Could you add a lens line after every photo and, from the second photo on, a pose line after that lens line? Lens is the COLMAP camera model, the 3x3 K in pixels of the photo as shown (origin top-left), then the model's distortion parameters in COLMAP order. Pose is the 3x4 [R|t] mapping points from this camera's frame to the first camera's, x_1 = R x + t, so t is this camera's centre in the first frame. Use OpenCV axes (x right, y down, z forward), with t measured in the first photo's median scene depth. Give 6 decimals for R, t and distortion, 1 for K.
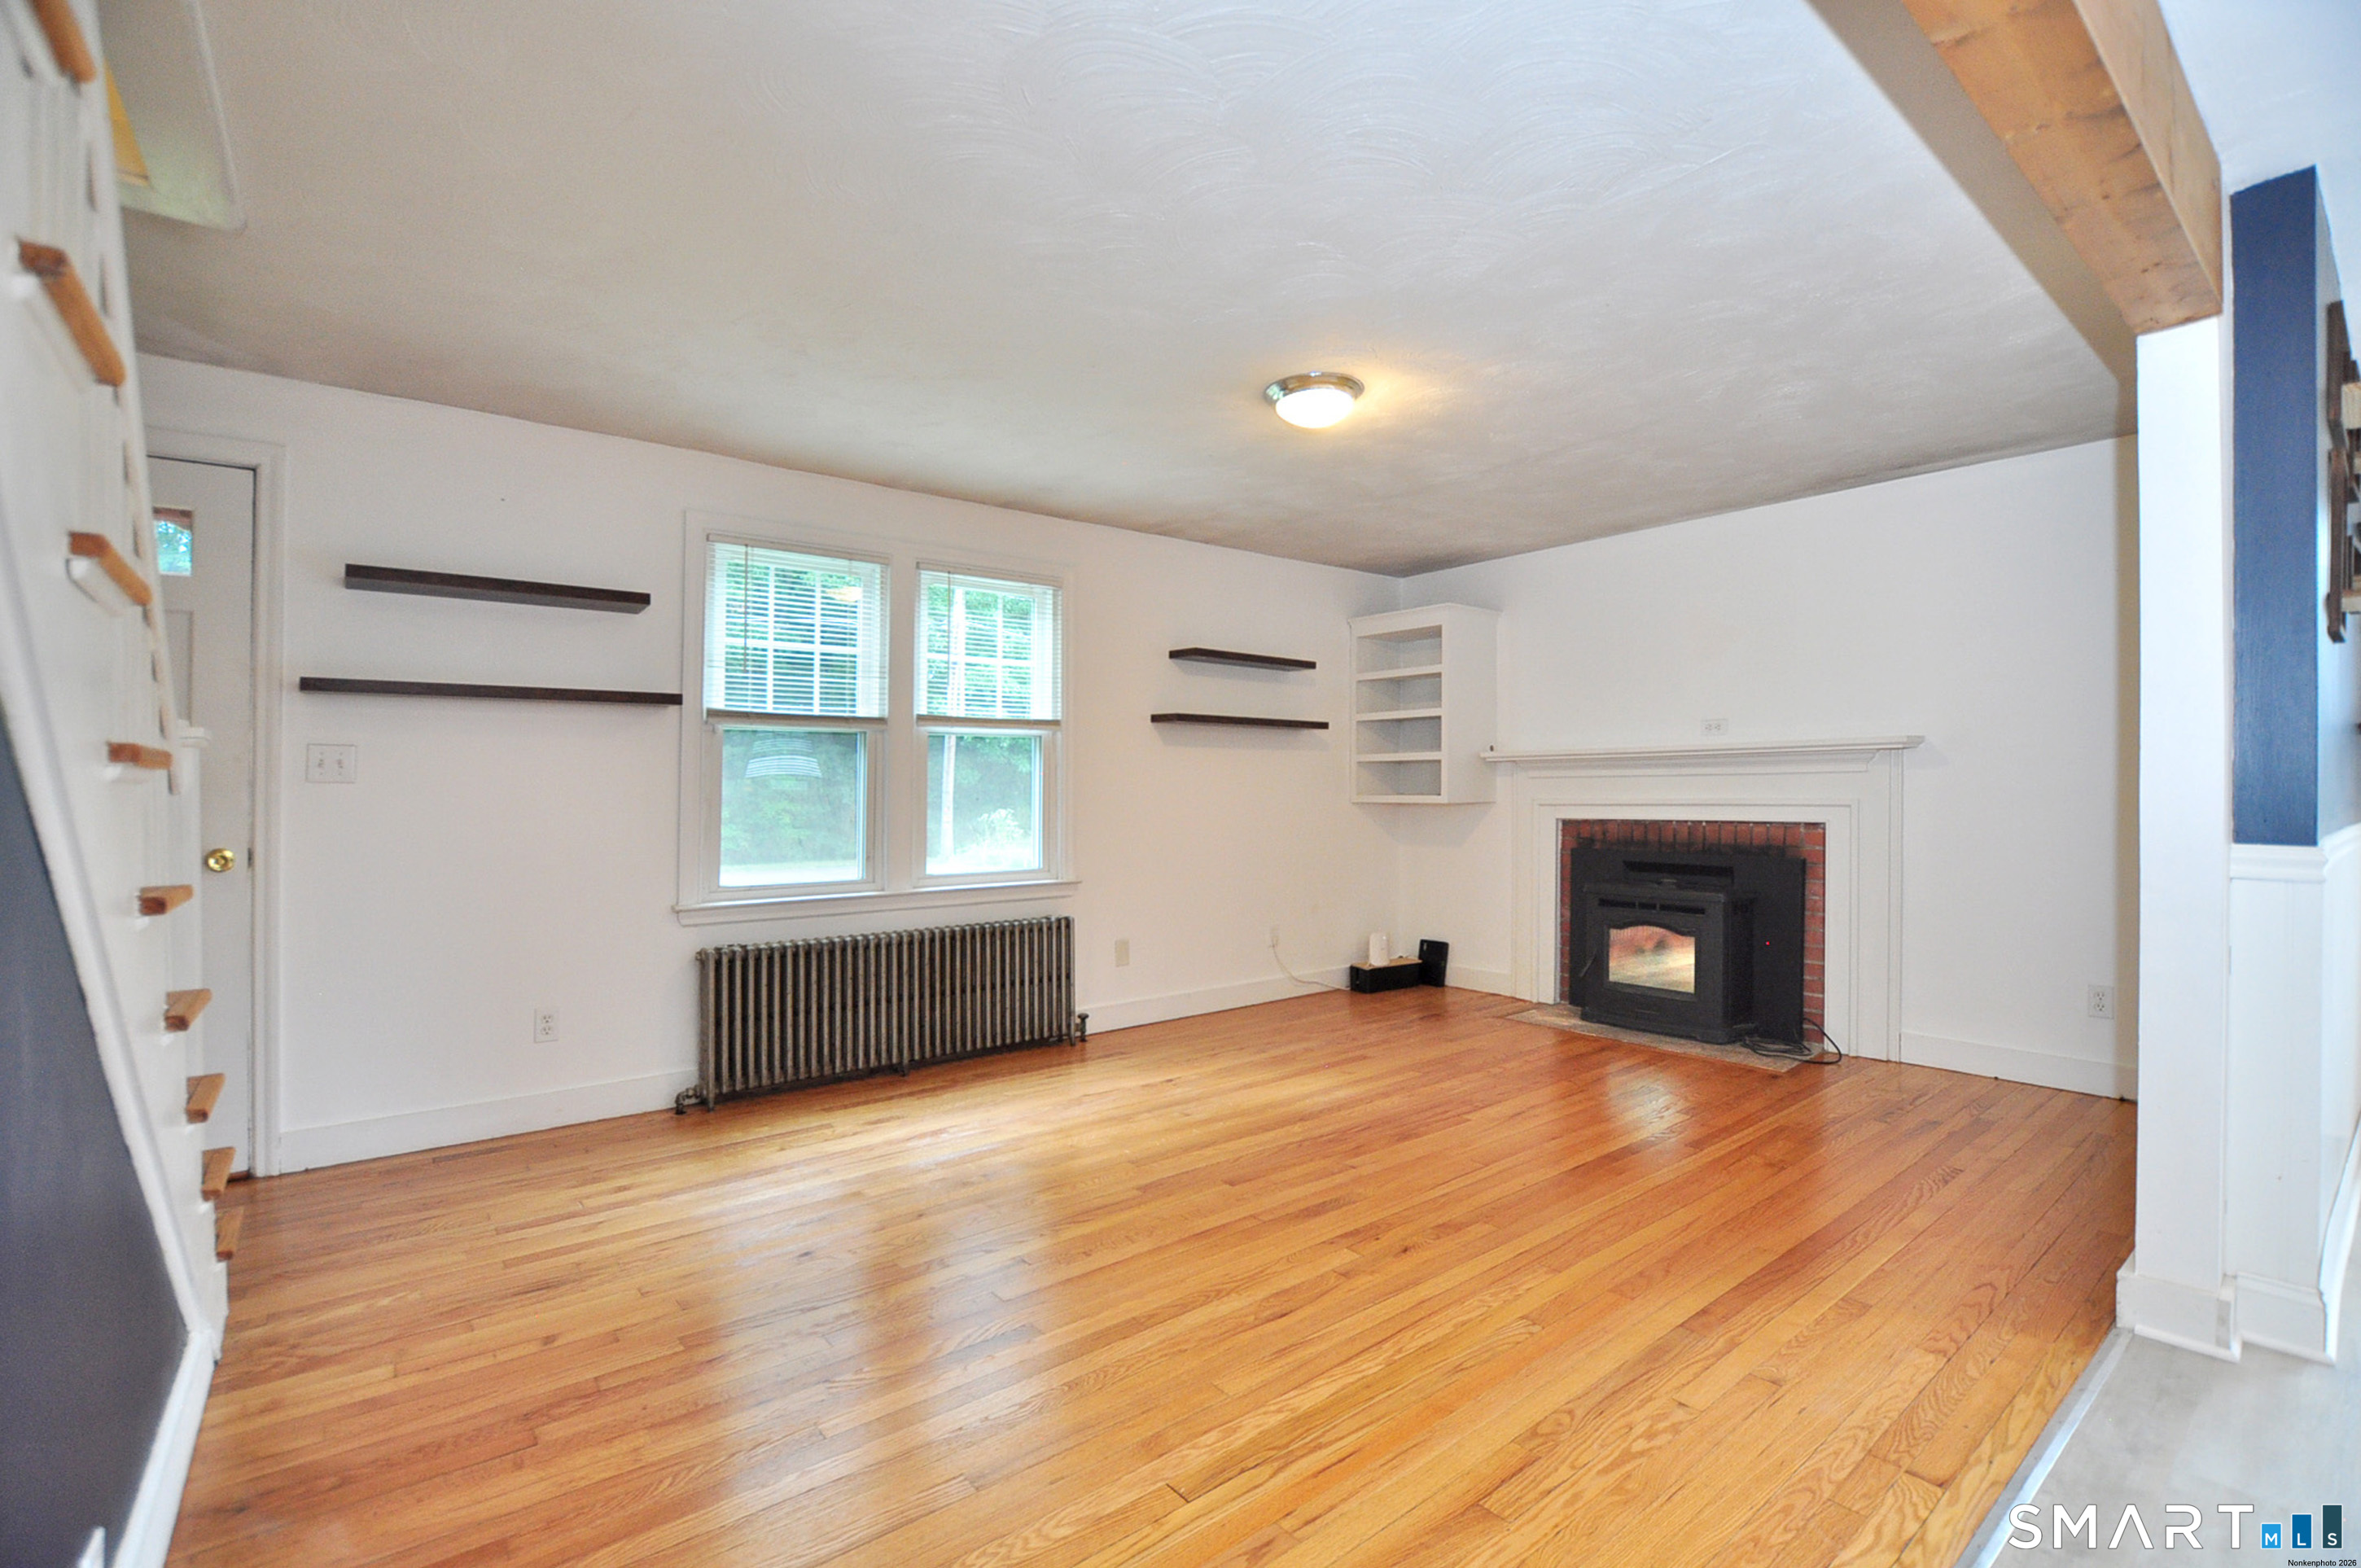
lens RADIAL K [[1027.6, 0, 1182.3], [0, 1027.6, 793.9], [0, 0, 1]] dist [-0.022002, 0.000208]
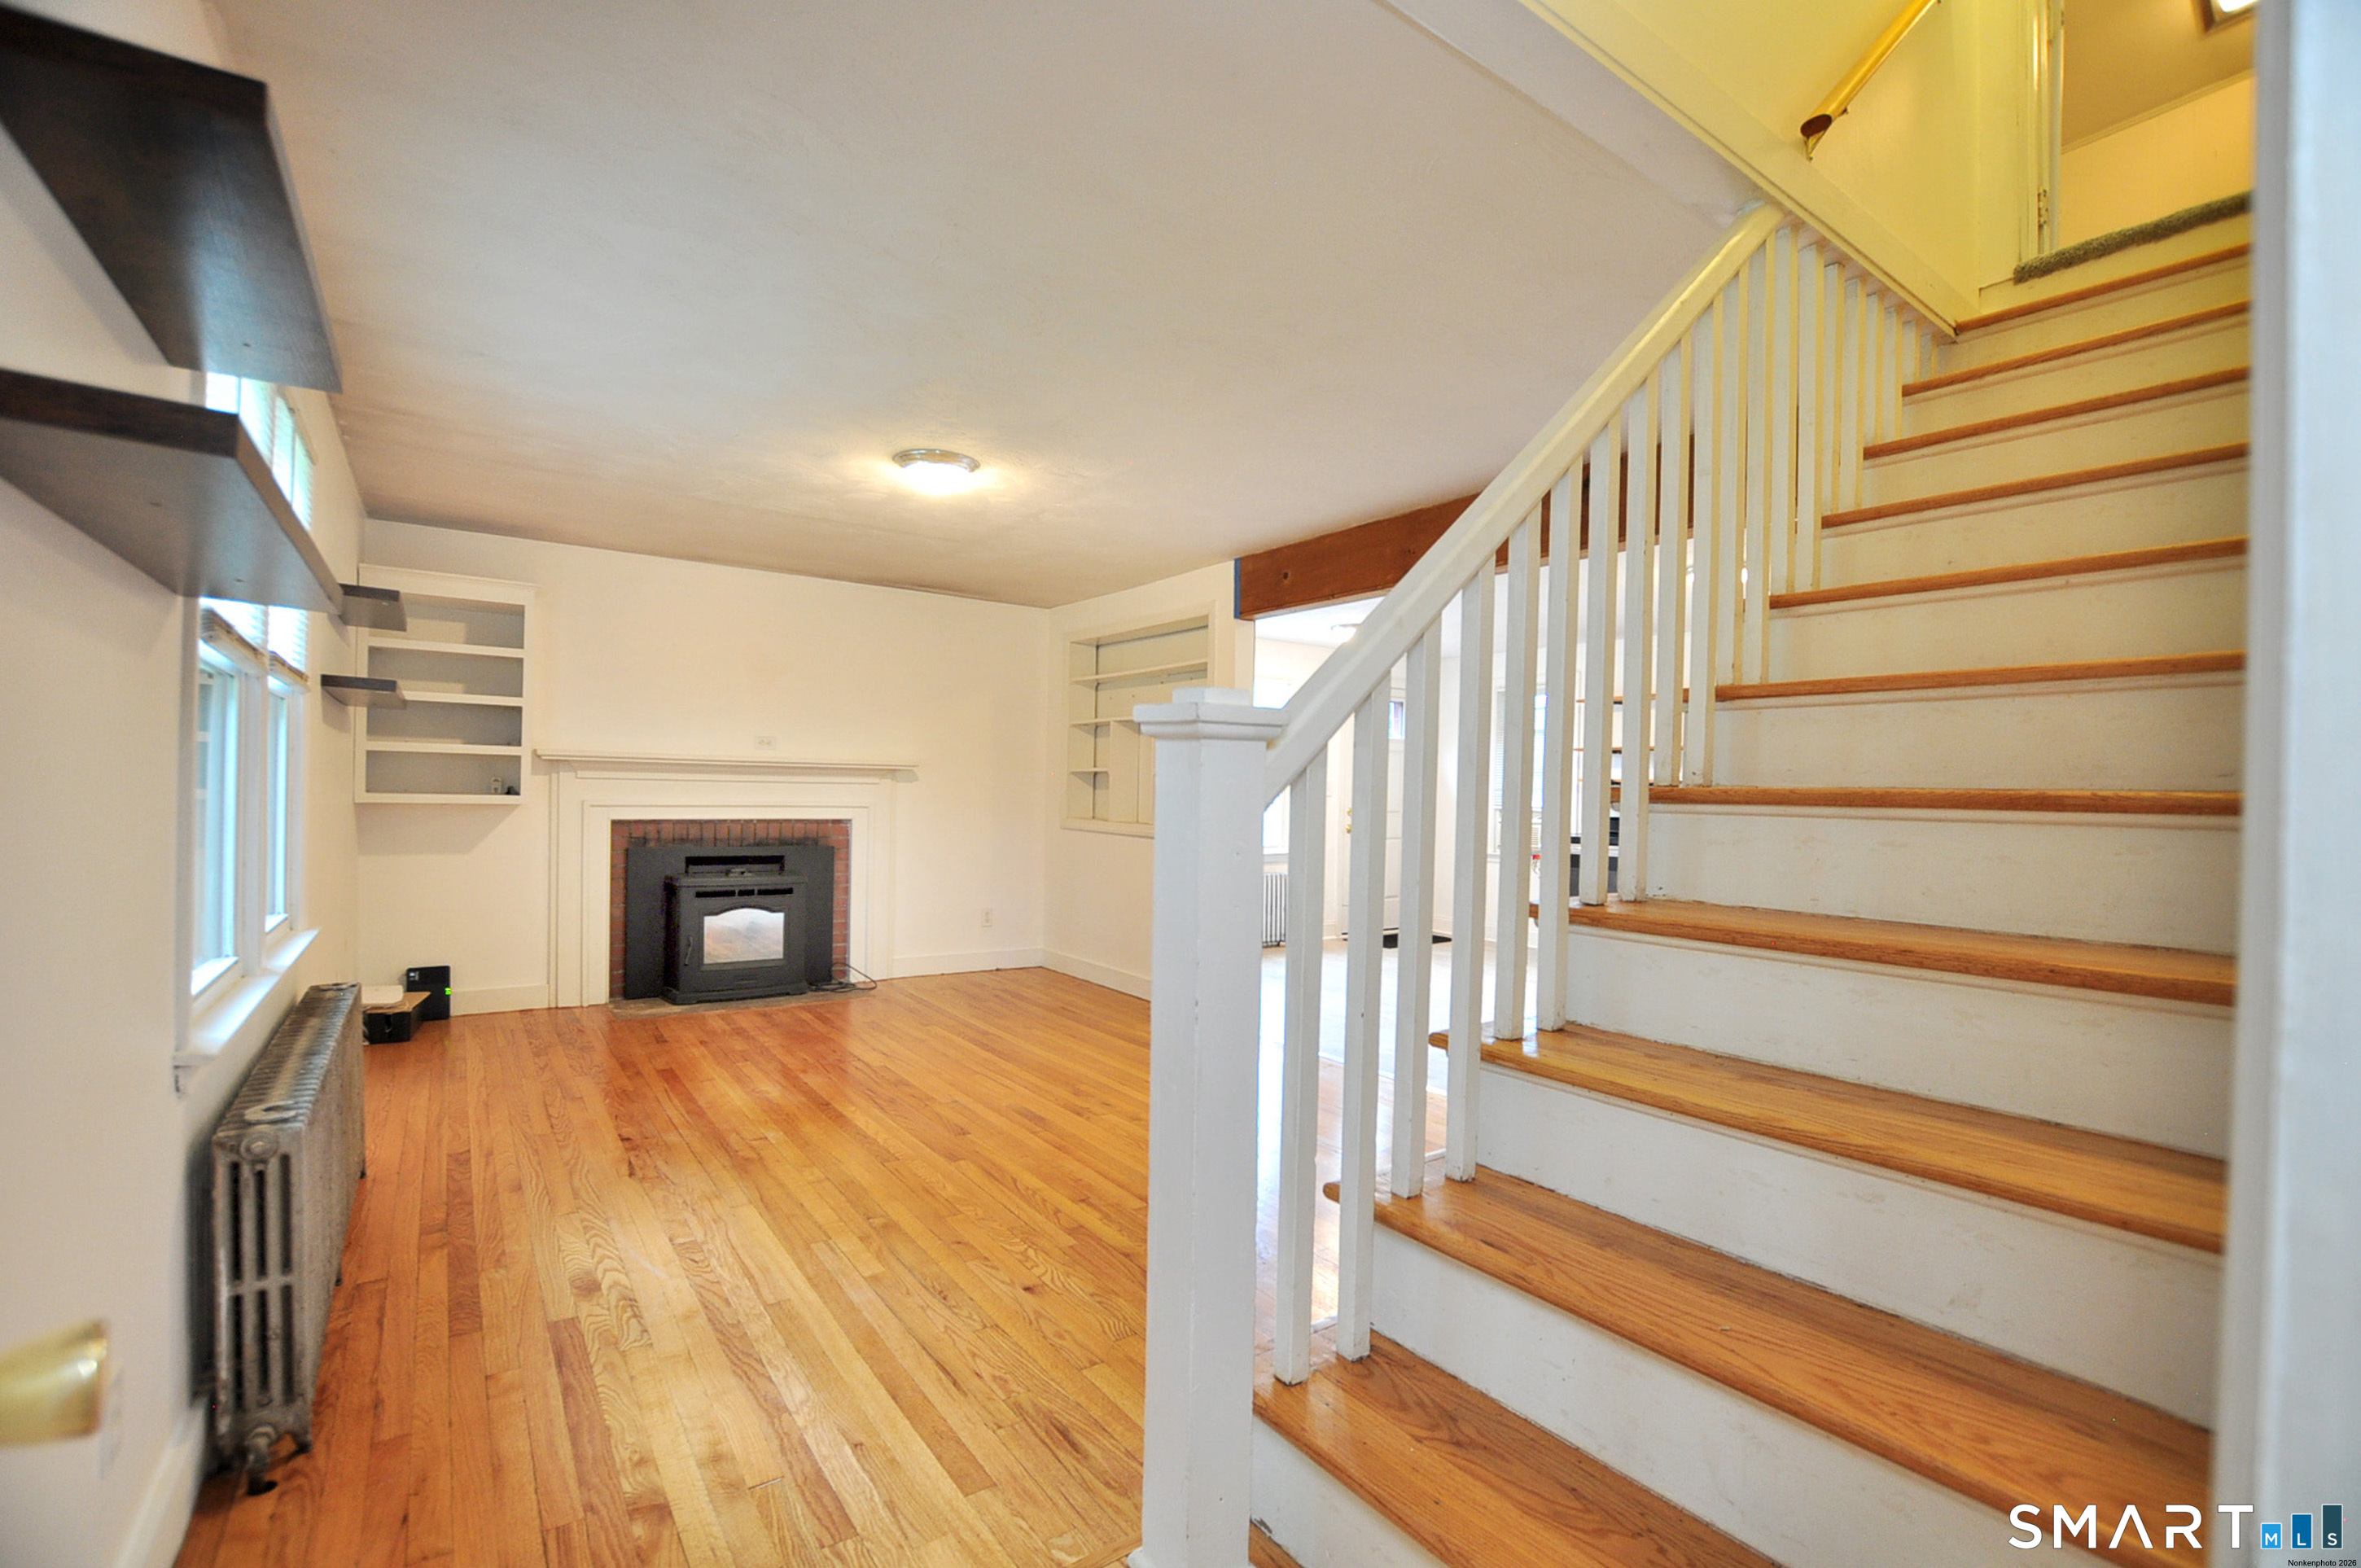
lens RADIAL K [[1010.3, 0, 1194.3], [0, 1010.3, 808.1], [0, 0, 1]] dist [-0.024979, -0.000049]
pose [[0.067779, -0.002824, 0.997696, -0.800898], [-0.015818, 0.999867, 0.003905, -0.000632], [-0.997575, -0.016046, 0.067725, 0.493443]]
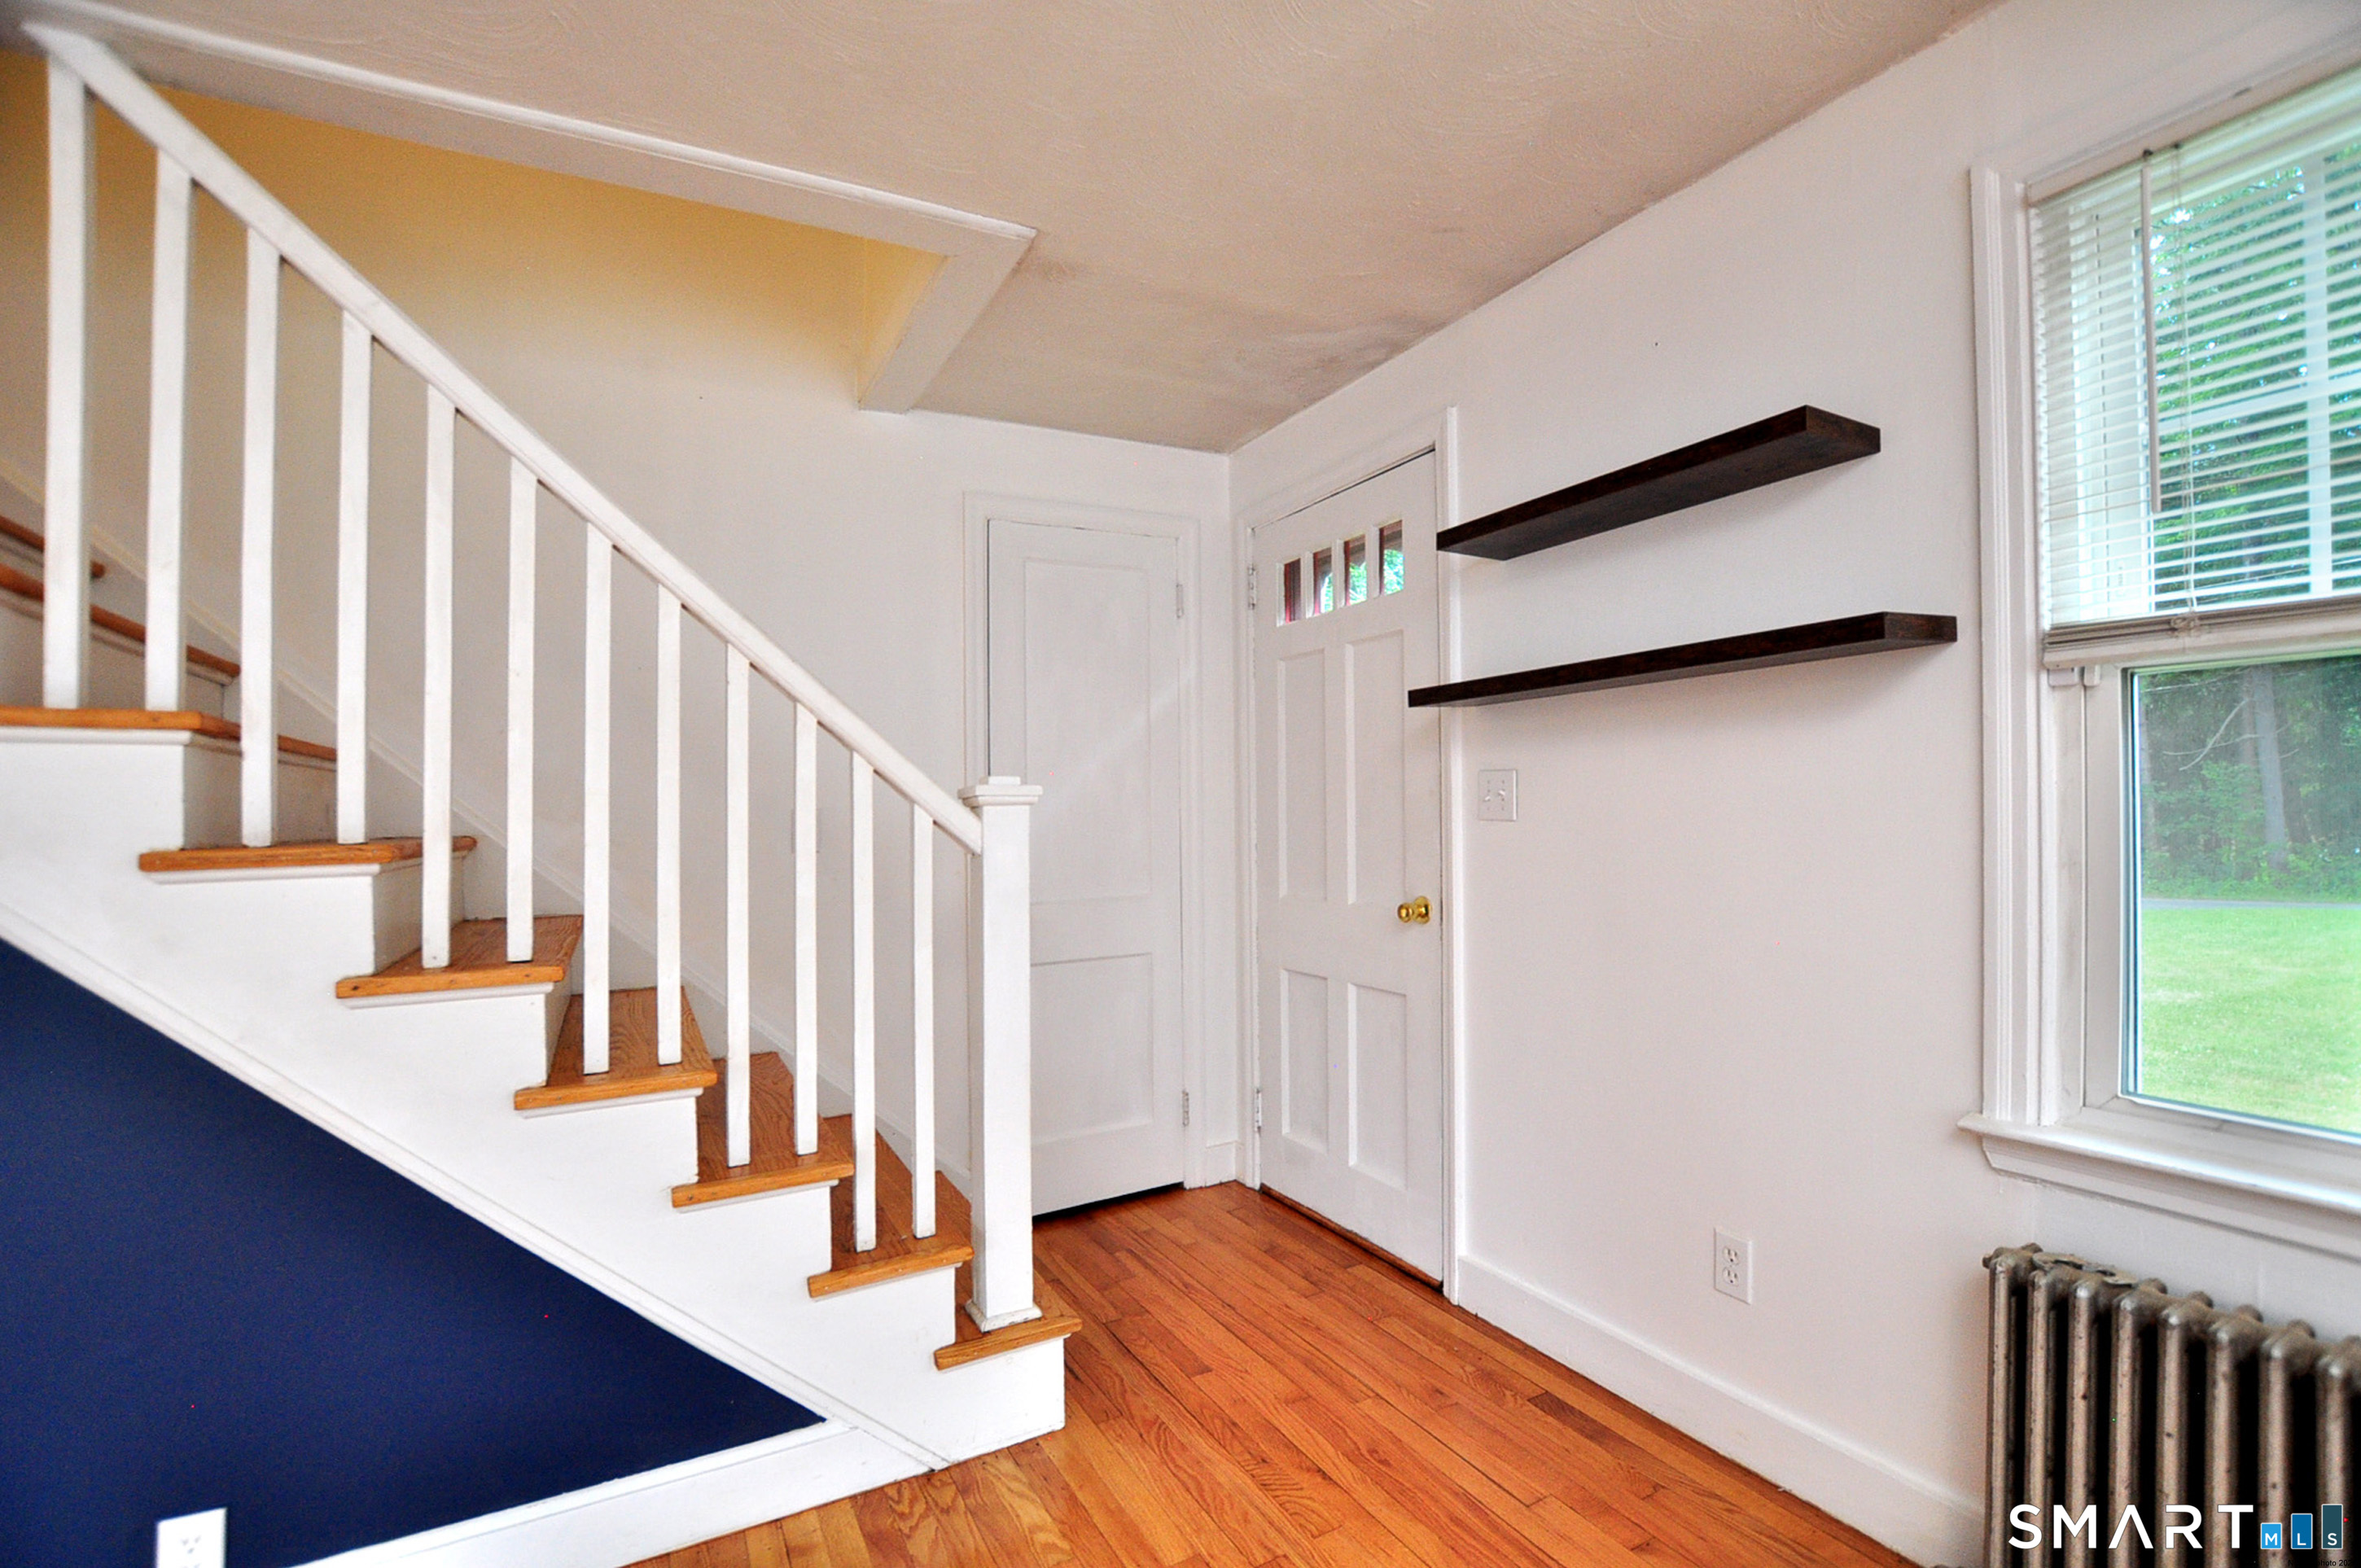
lens RADIAL K [[1057.2, 0, 1187.9], [0, 1057.2, 798.6], [0, 0, 1]] dist [-0.031600, -0.000090]
pose [[-0.176199, 0.000651, -0.984354, -0.026981], [0.019989, 0.999796, -0.002917, -0.023778], [0.984152, -0.020190, -0.176176, 0.700753]]
